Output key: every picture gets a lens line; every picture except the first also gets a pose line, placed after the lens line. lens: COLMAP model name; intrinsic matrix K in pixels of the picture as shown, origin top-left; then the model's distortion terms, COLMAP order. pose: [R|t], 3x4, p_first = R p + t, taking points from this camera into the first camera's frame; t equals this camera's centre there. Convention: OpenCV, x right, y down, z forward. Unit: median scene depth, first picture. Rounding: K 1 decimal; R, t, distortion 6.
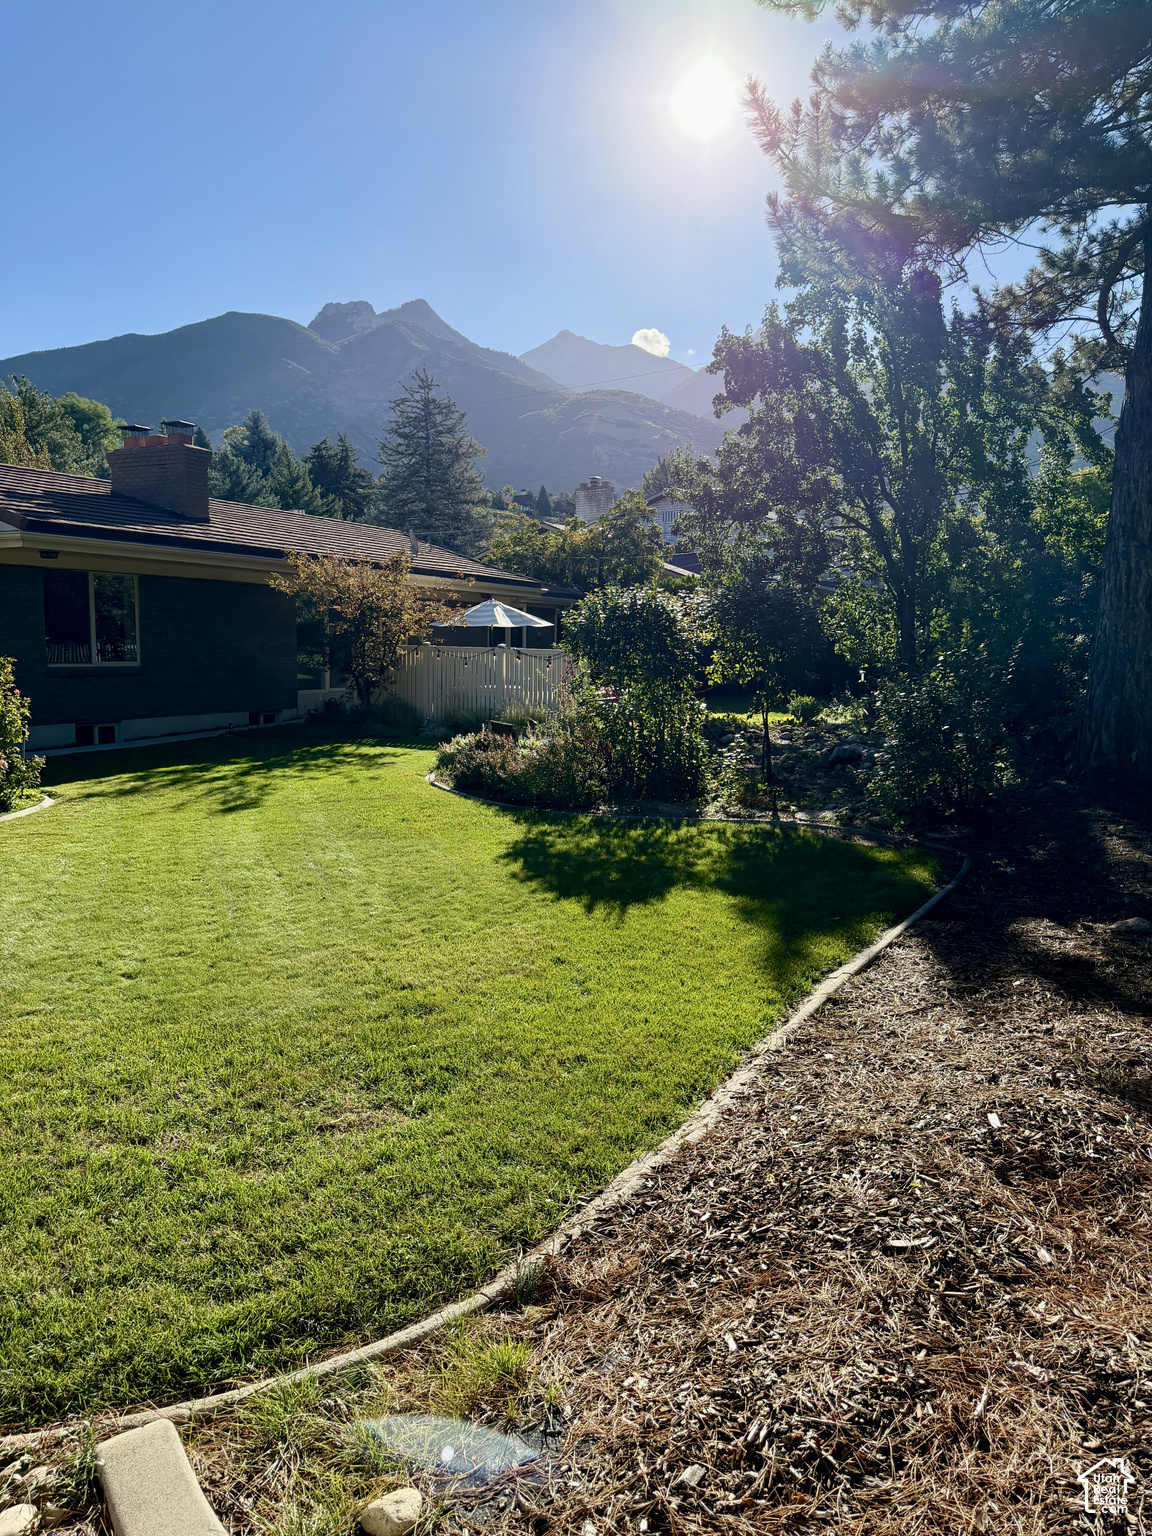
lens RADIAL K [[1073.4, 0, 576.0], [0, 1073.4, 768.0], [0, 0, 1]] dist [0.118518, -0.167596]
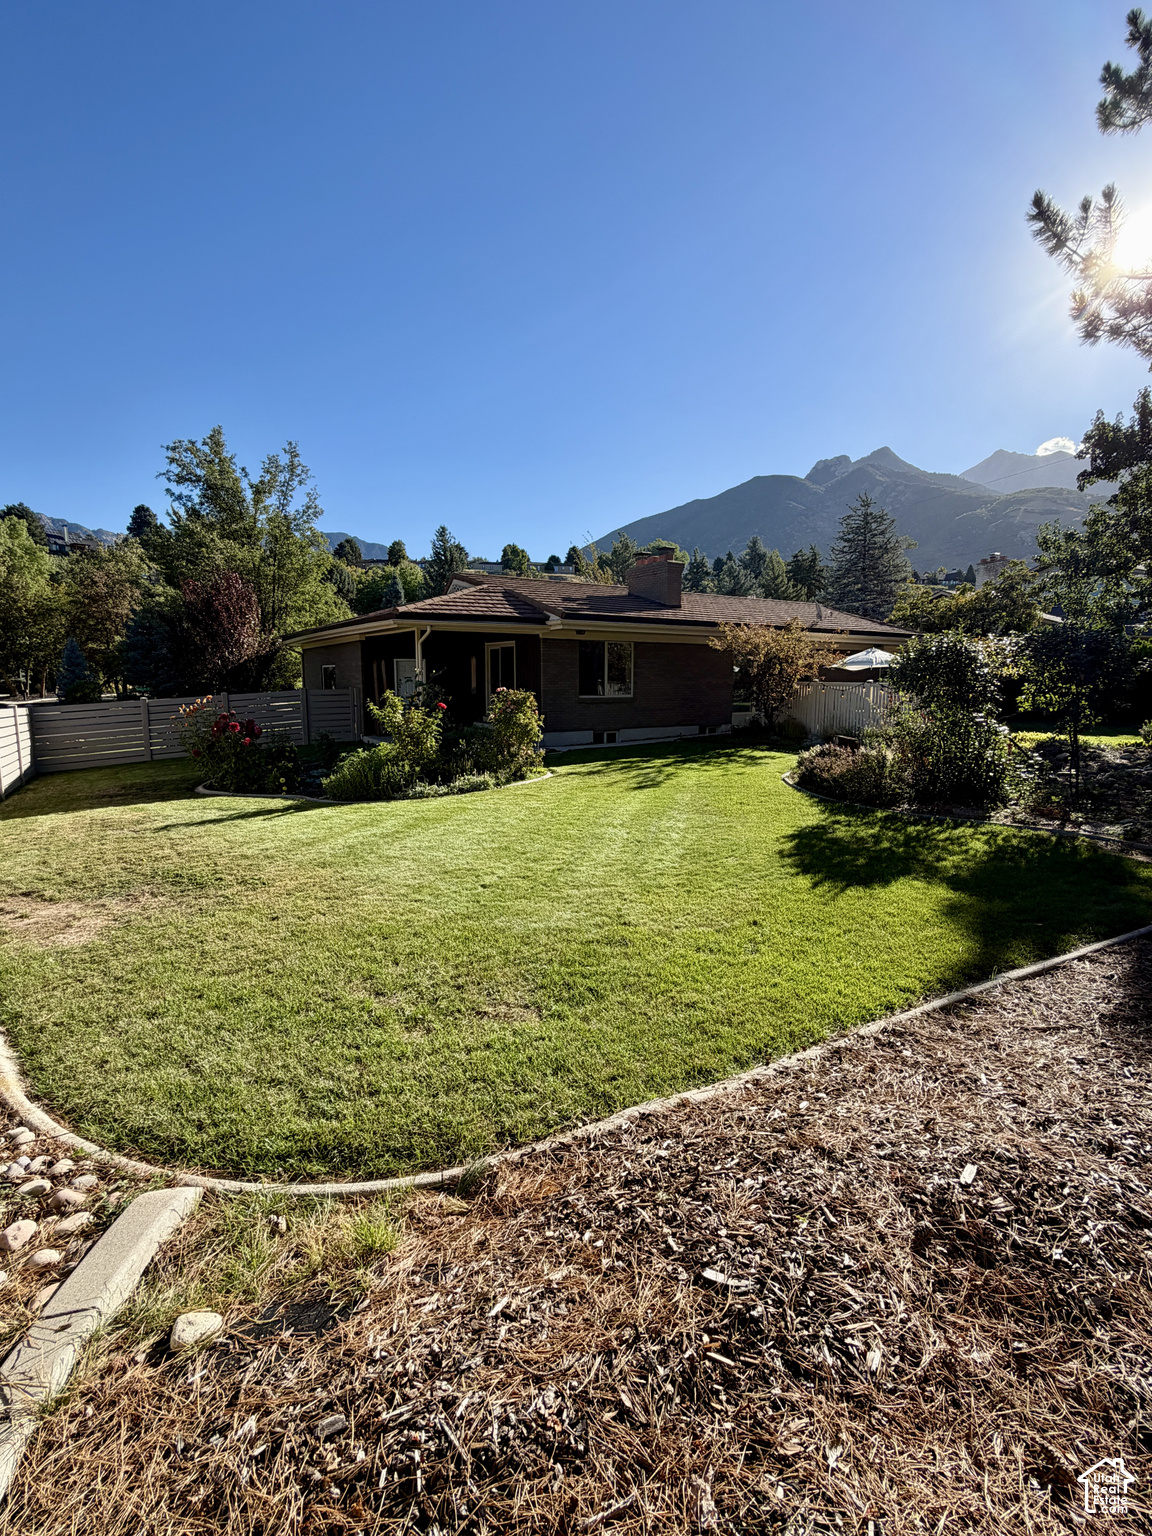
lens RADIAL K [[689.3, 0, 576.0], [0, 689.3, 768.0], [0, 0, 1]] dist [-0.000034, 0.000308]
pose [[0.857682, 0.053170, -0.511424, 0.096155], [-0.048893, 0.998566, 0.021819, -0.006557], [0.511851, 0.006291, 0.859051, 0.079116]]
